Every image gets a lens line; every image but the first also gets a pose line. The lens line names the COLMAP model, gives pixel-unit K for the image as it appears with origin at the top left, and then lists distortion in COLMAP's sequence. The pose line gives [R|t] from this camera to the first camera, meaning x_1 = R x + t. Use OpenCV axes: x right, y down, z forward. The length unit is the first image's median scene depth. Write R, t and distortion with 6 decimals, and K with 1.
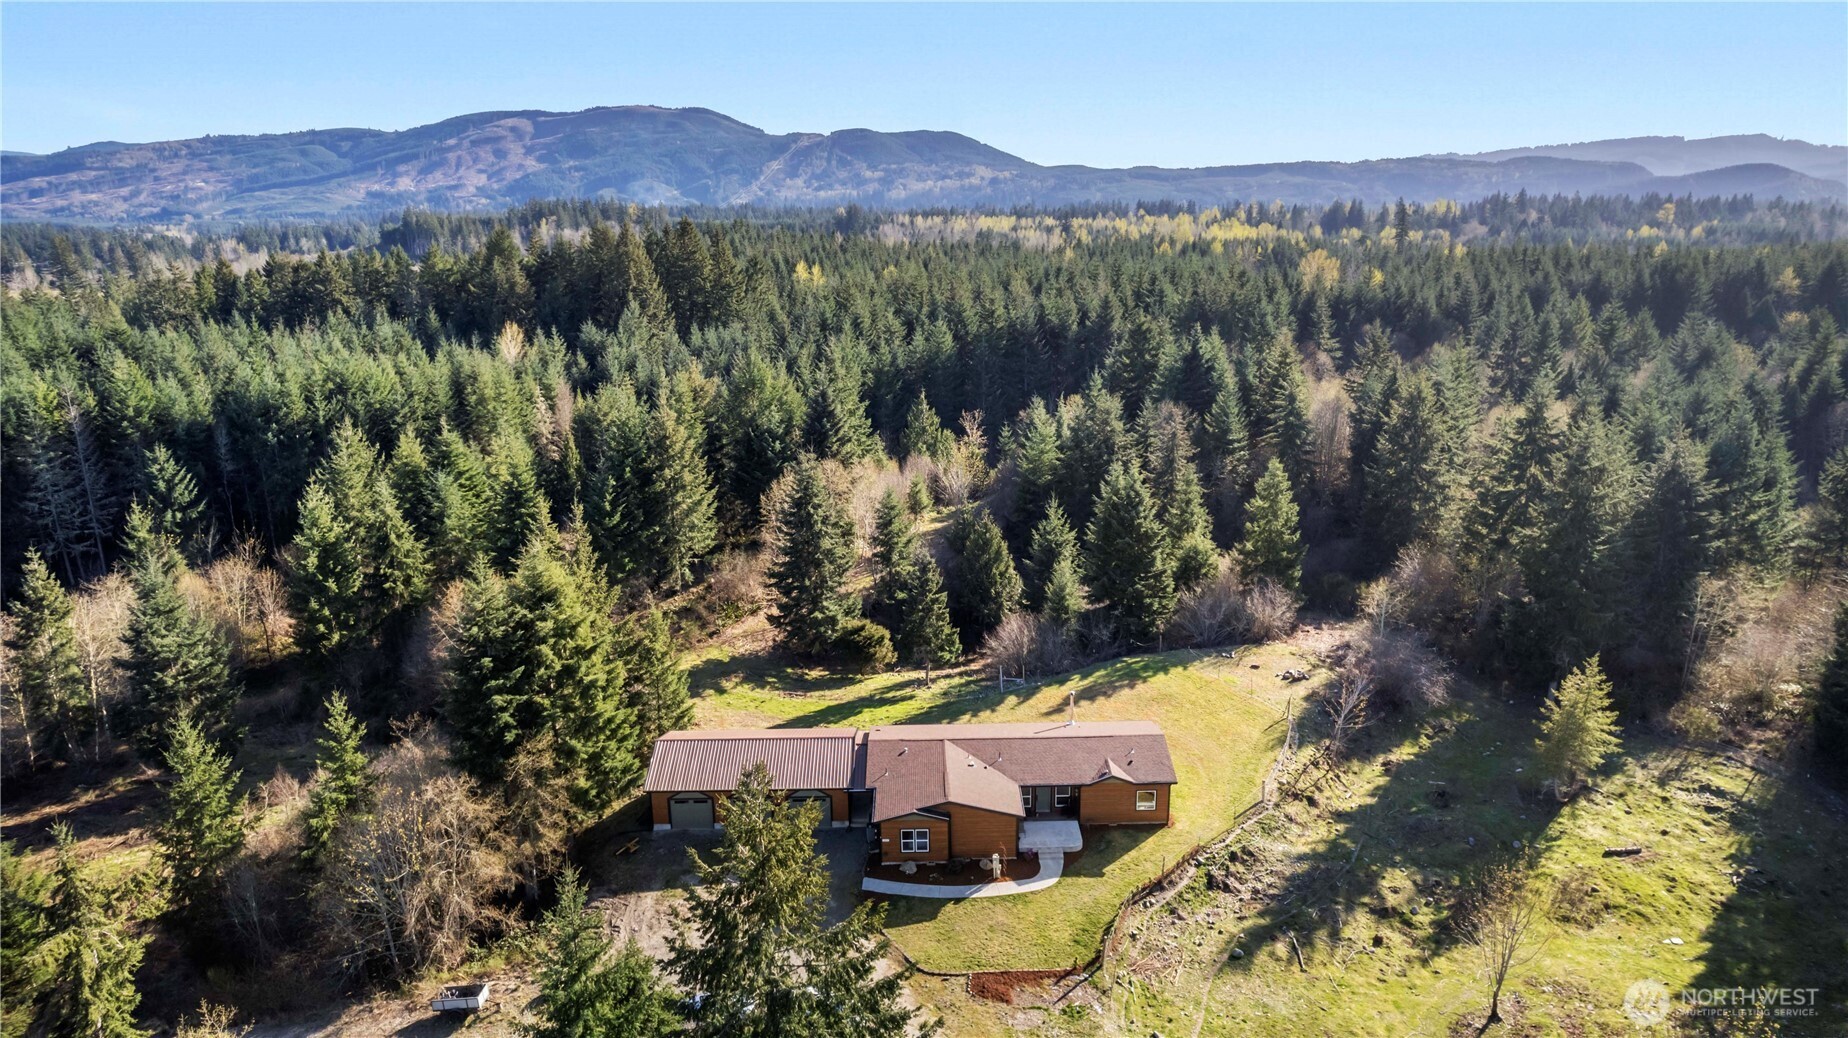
lens RADIAL K [[1186.8, 0, 934.3], [0, 1186.8, 520.9], [0, 0, 1]] dist [-0.057354, 0.036057]
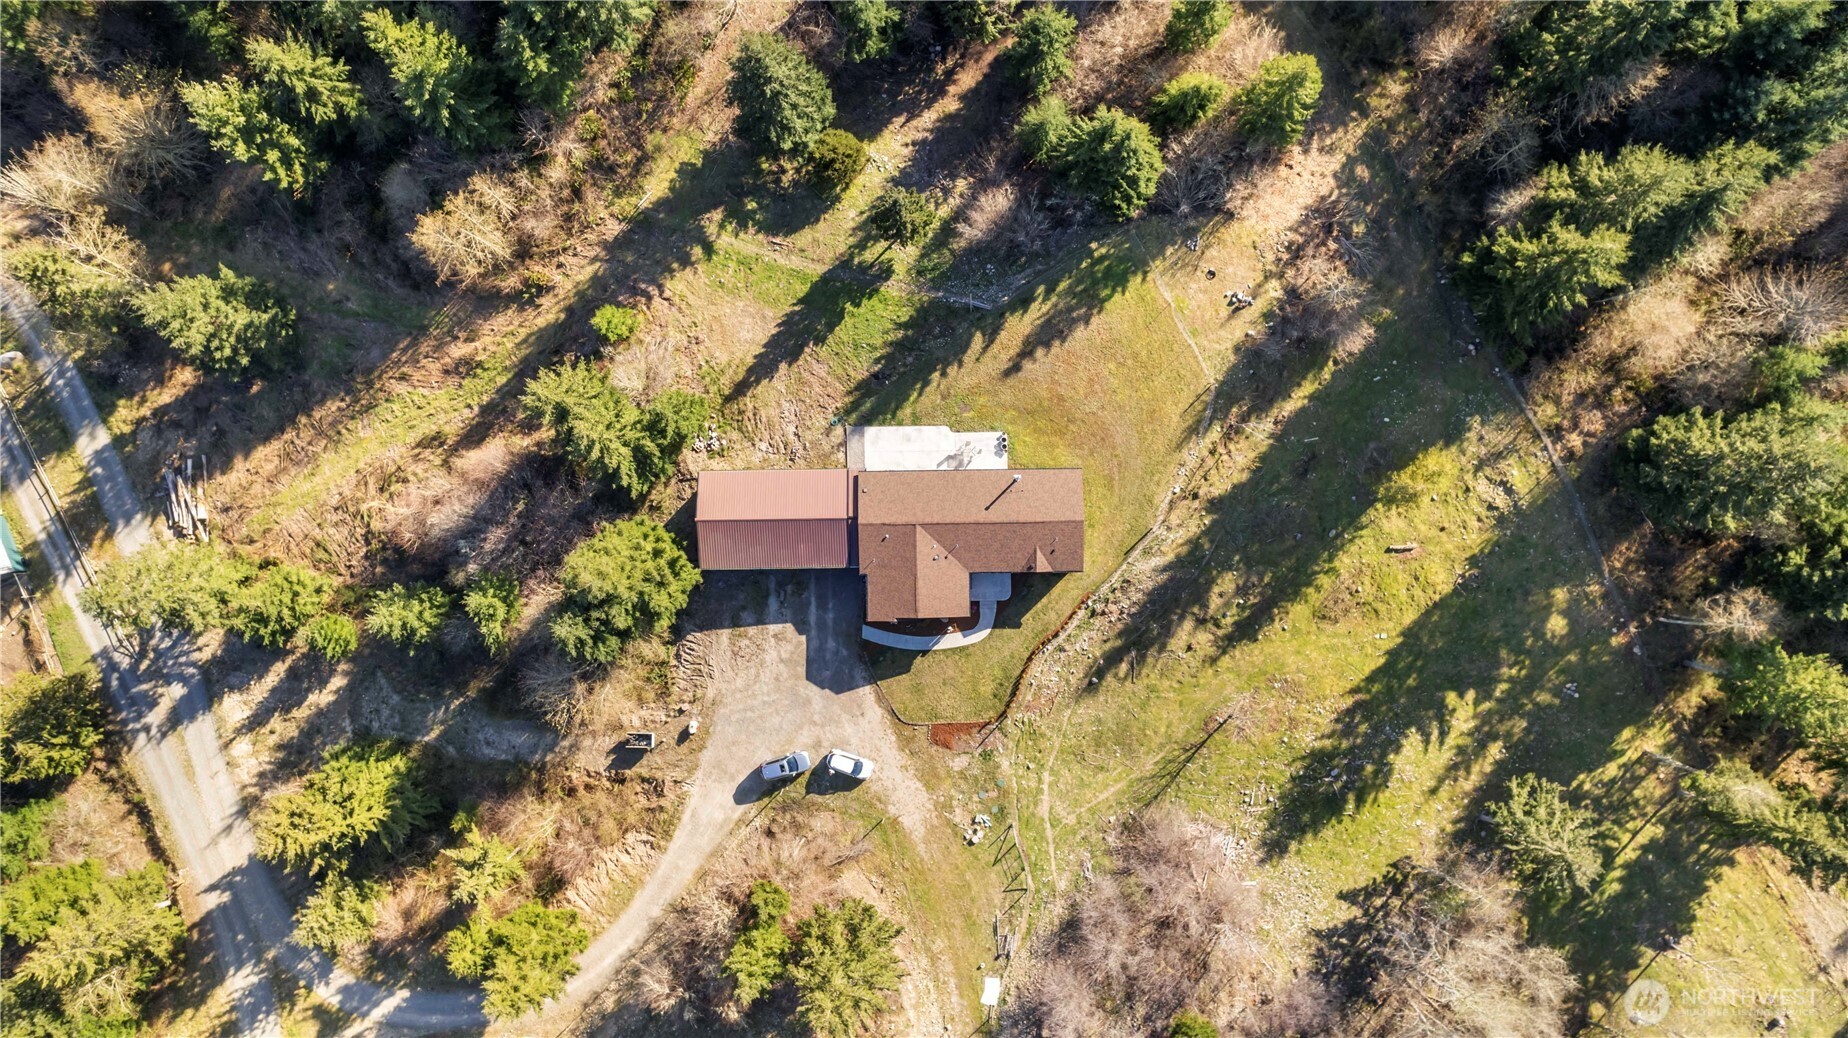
lens RADIAL K [[1186.8, 0, 922.1], [0, 1186.8, 518.1], [0, 0, 1]] dist [-0.057354, 0.036057]
pose [[1.000000, -0.000401, -0.000562, 0.017212], [0.000651, 0.277993, 0.960583, -1.175793], [-0.000229, -0.960583, 0.277993, 0.693434]]
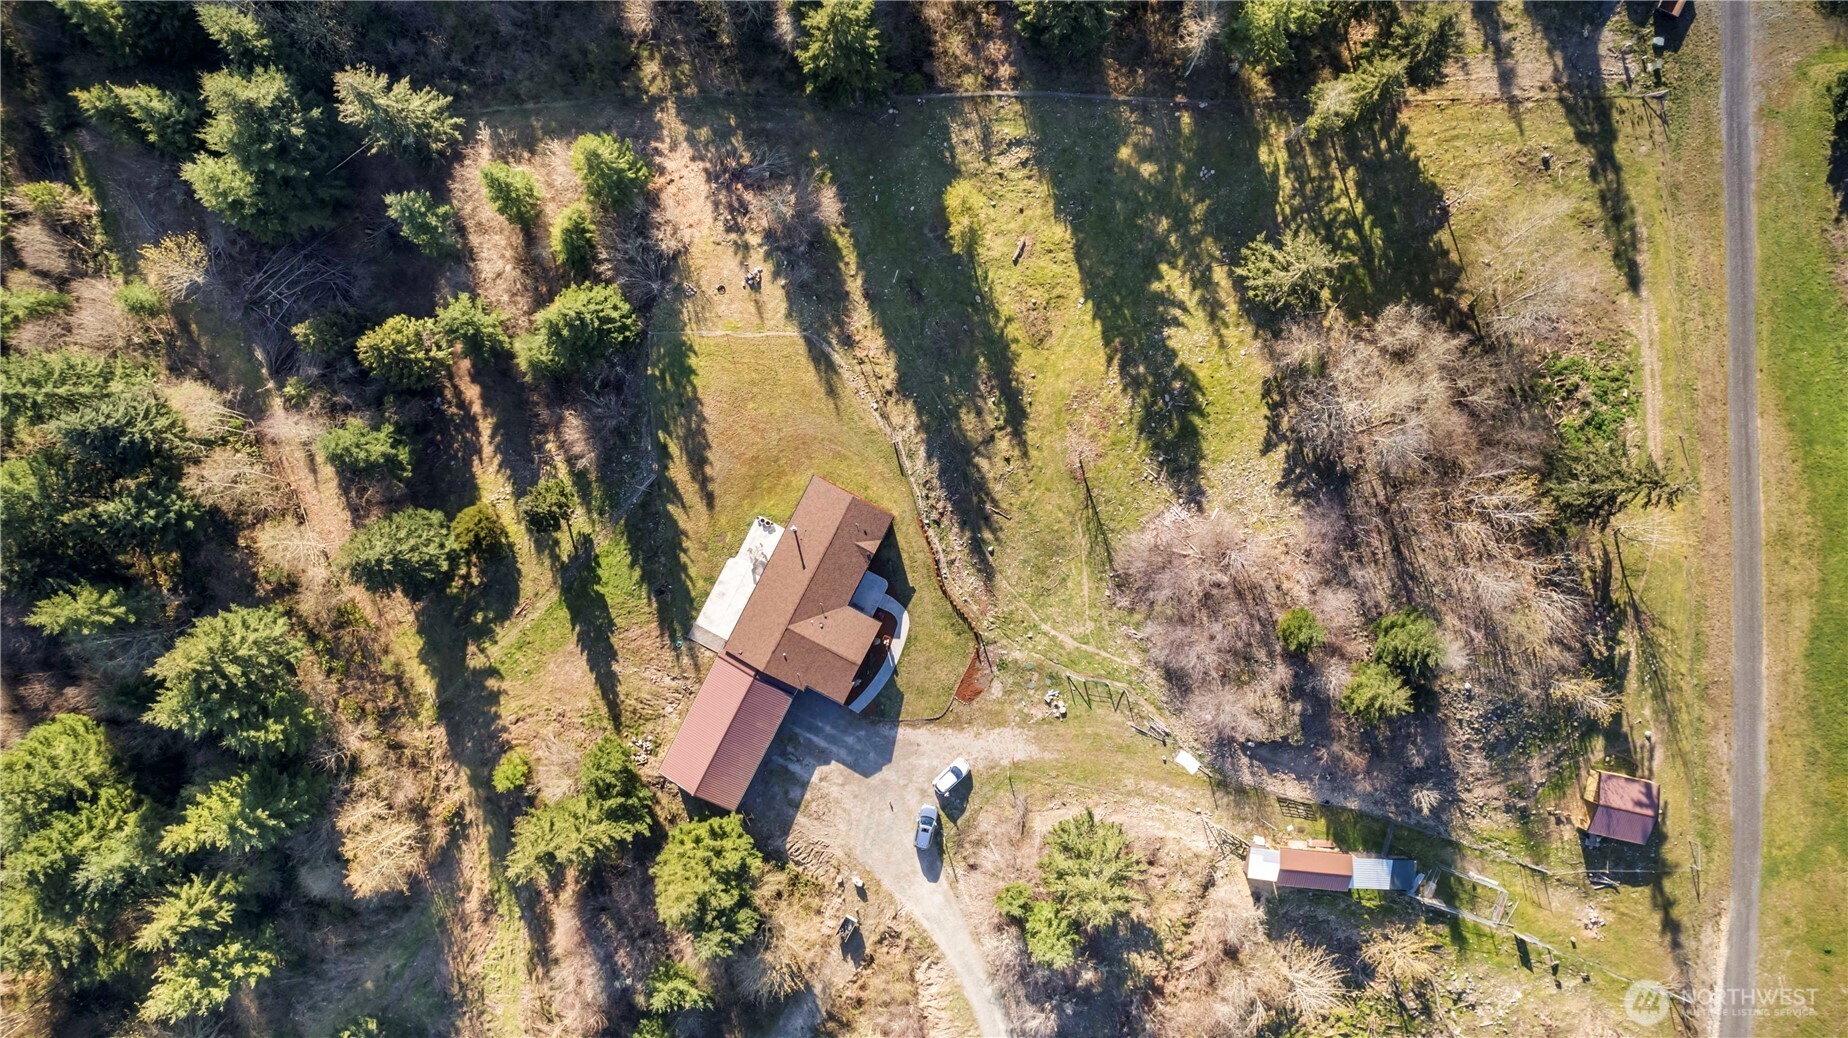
lens RADIAL K [[1186.8, 0, 937.0], [0, 1186.8, 519.0], [0, 0, 1]] dist [-0.057354, 0.036057]
pose [[0.472946, -0.881089, -0.002081, 0.242109], [0.247413, 0.130538, 0.960076, -1.328973], [-0.845641, -0.454579, 0.279730, 0.522176]]
